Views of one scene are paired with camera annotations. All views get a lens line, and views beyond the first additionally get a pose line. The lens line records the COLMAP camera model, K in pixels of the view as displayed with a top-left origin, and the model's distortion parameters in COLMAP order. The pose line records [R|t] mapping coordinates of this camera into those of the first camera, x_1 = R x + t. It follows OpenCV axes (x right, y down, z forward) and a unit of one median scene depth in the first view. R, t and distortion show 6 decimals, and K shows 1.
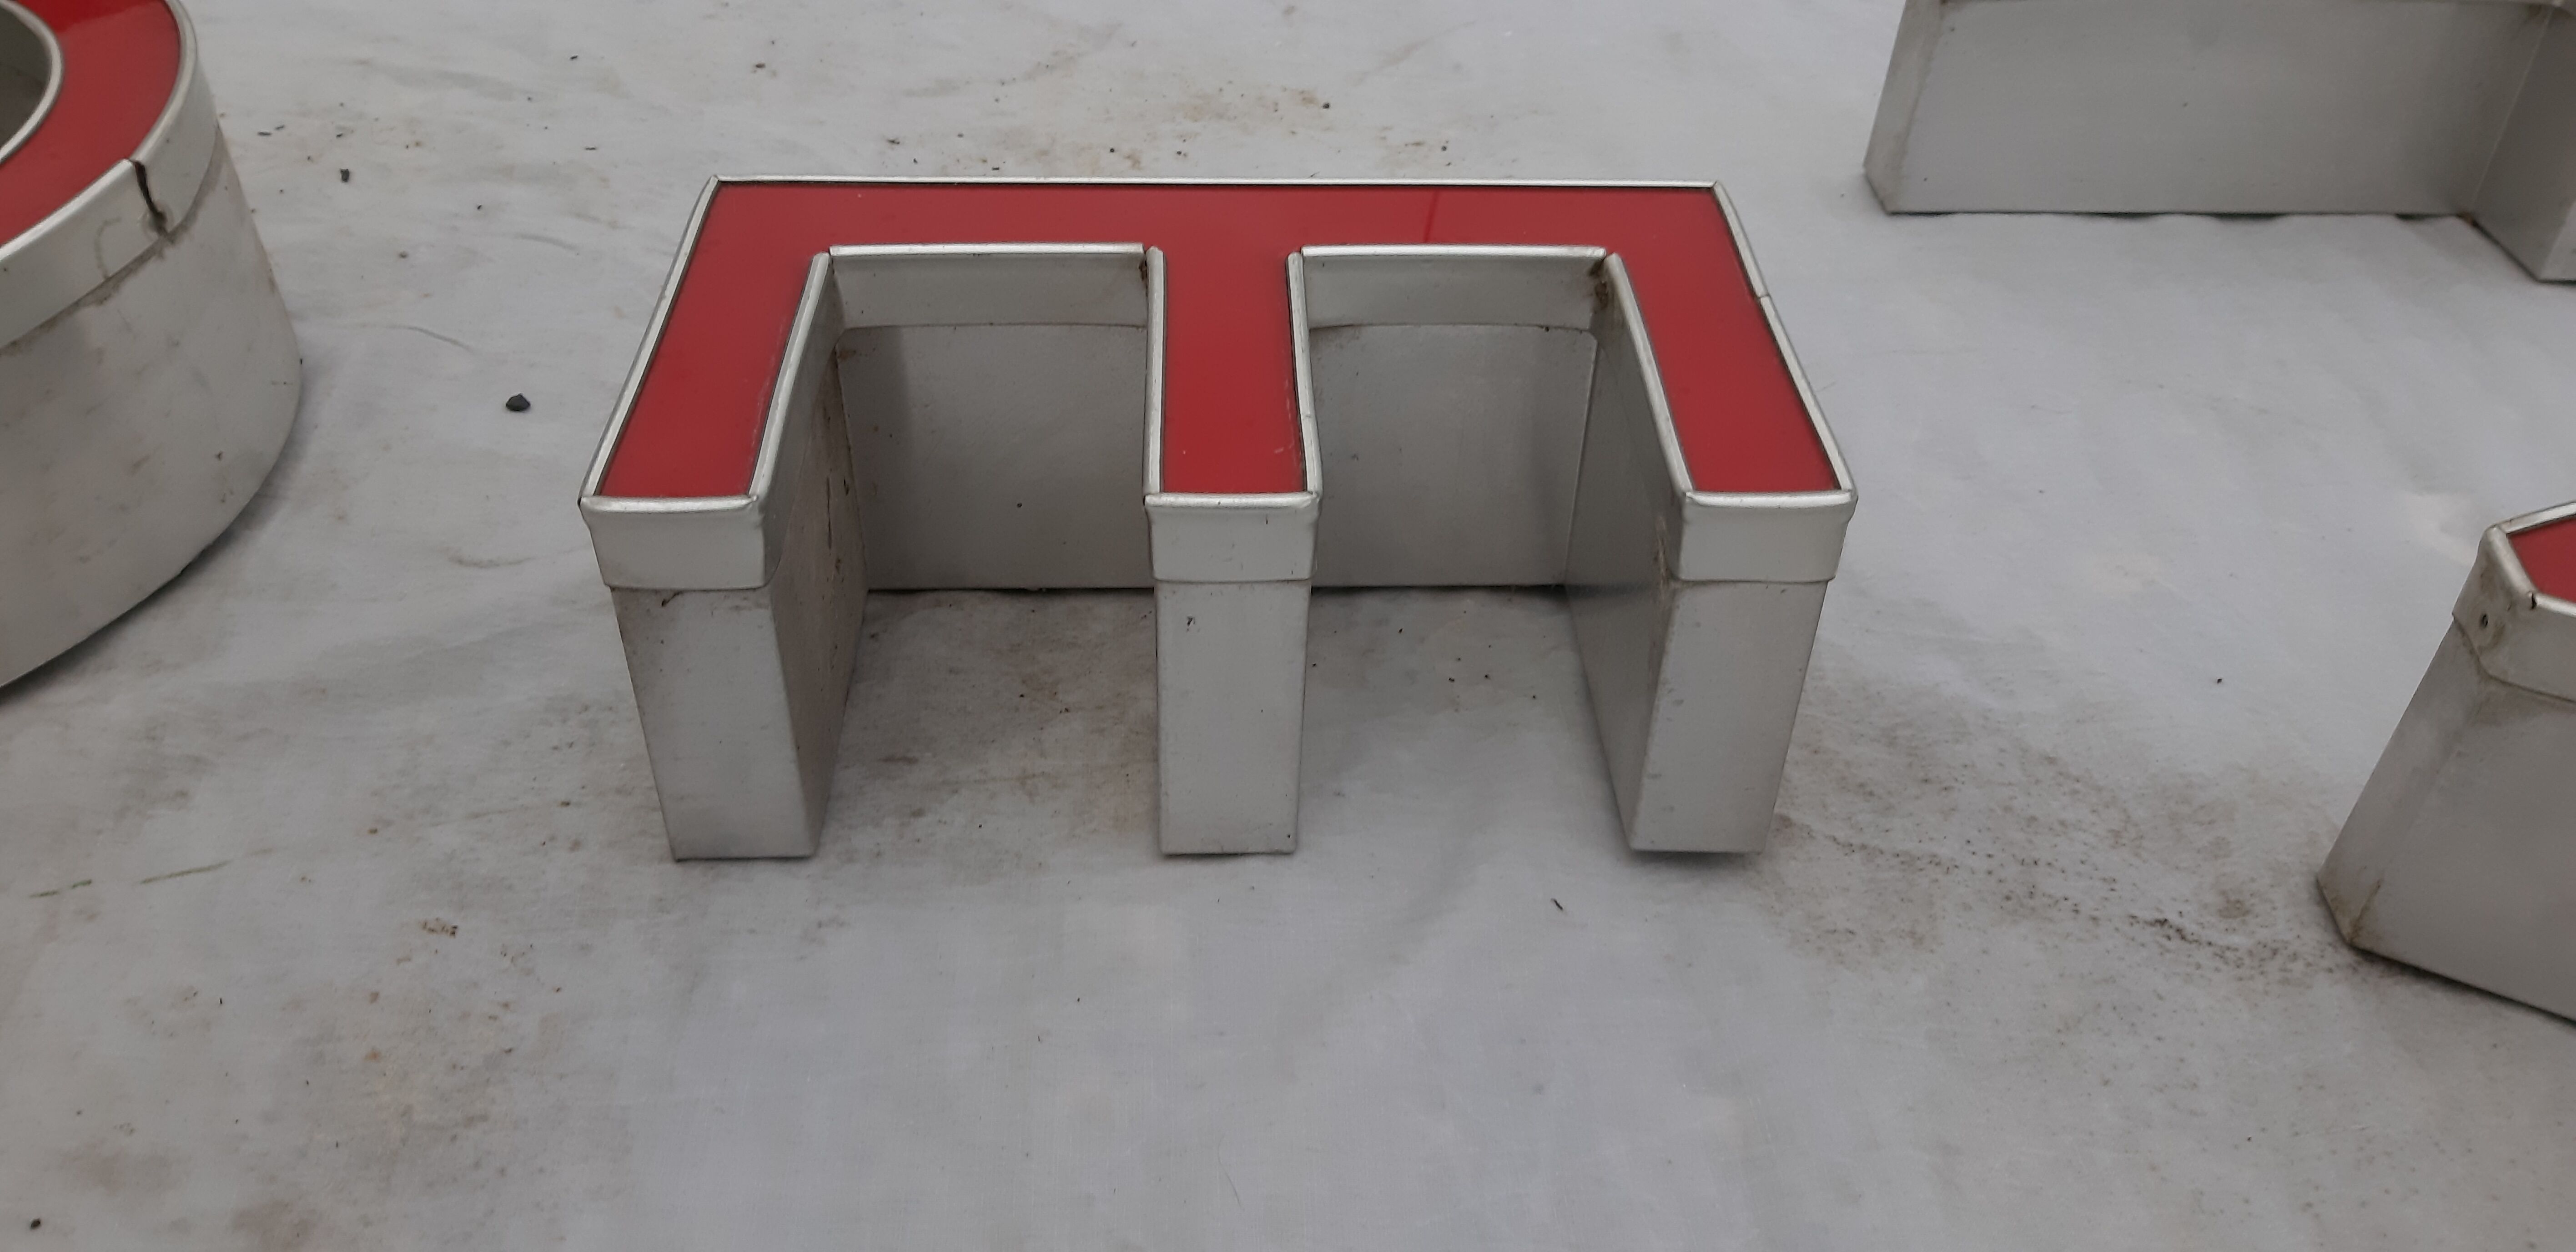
lens RADIAL K [[2009.8, 0, 1287.6], [0, 2009.8, 611.9], [0, 0, 1]] dist [0.066745, -0.122684]
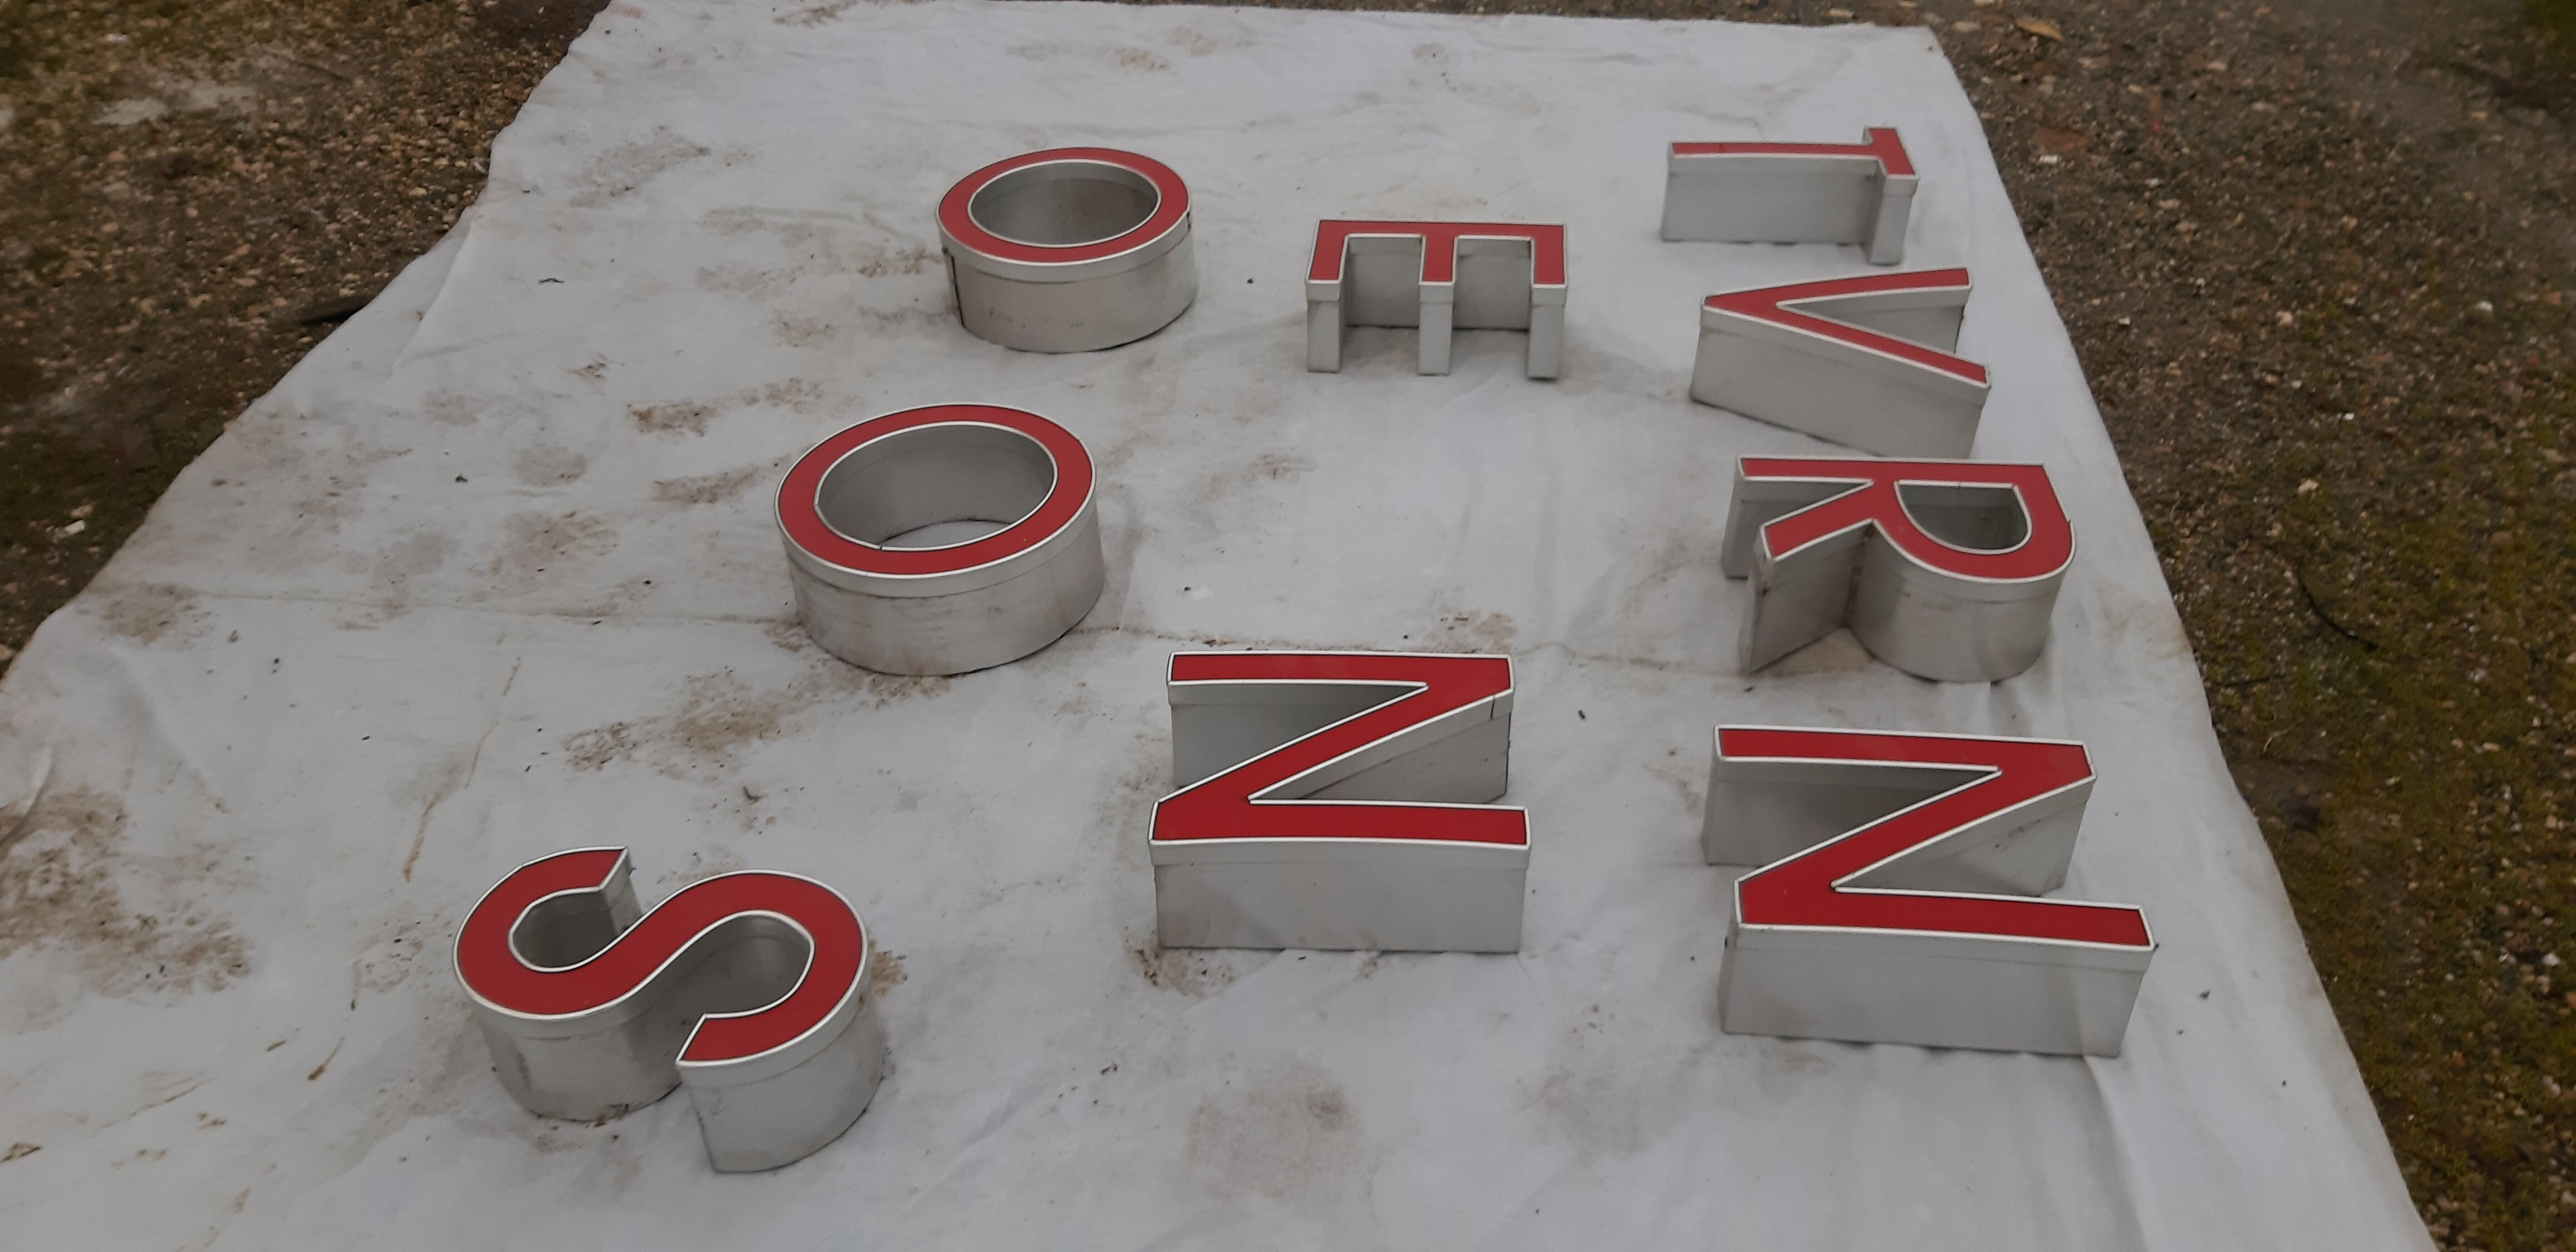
lens RADIAL K [[2009.8, 0, 1273.6], [0, 2009.8, 625.0], [0, 0, 1]] dist [0.066745, -0.122684]
pose [[0.989204, 0.044151, -0.139735, 0.251265], [-0.049539, 0.998148, -0.035313, 0.804055], [0.137917, 0.041854, 0.989559, -3.213380]]
